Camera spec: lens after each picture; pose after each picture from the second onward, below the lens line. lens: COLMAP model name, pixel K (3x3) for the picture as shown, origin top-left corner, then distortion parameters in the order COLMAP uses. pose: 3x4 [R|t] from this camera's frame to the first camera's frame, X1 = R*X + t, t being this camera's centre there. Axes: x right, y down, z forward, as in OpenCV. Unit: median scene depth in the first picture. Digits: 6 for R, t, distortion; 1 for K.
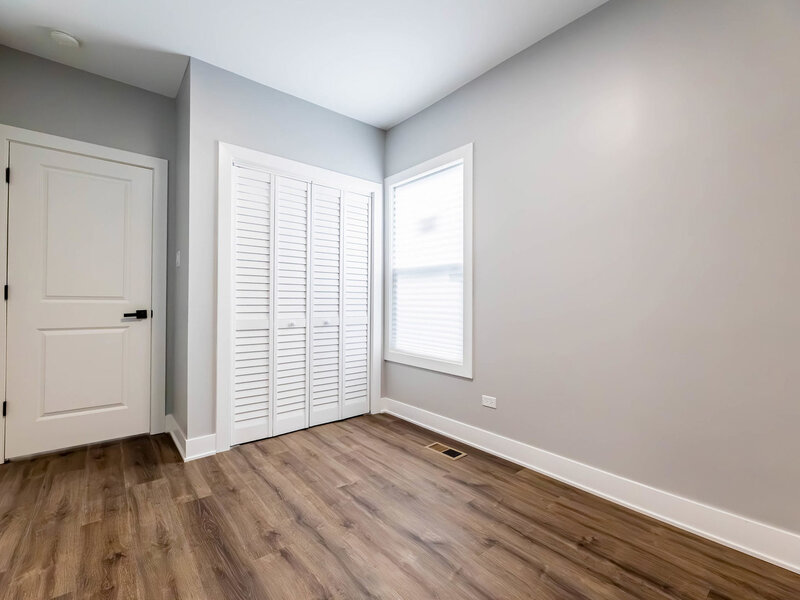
lens RADIAL K [[364.0, 0, 400.3], [0, 364.0, 298.2], [0, 0, 1]] dist [0.007848, 0.002170]
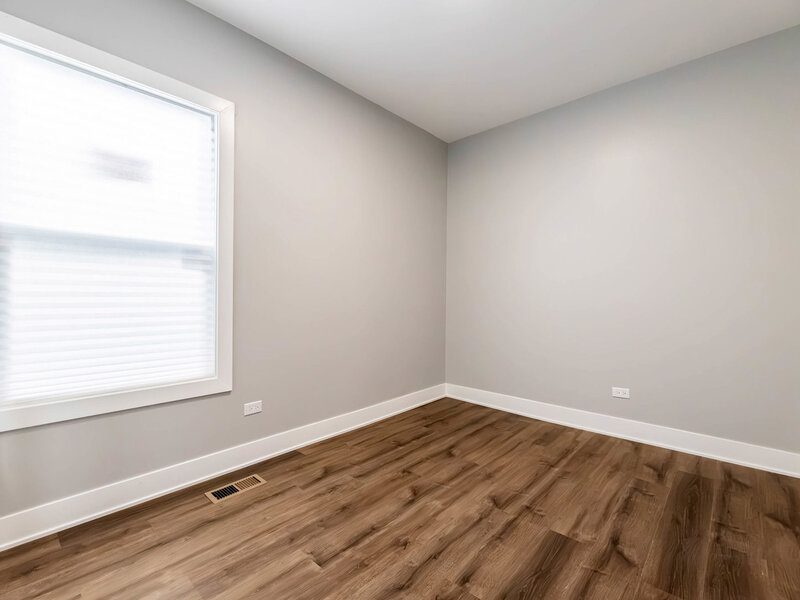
lens RADIAL K [[364.0, 0, 400.2], [0, 364.0, 299.7], [0, 0, 1]] dist [0.007848, 0.002170]
pose [[-0.139696, -0.009991, 0.990144, -0.835384], [-0.017726, 0.999814, 0.007587, 0.001356], [-0.990036, -0.016492, -0.139847, 0.915520]]
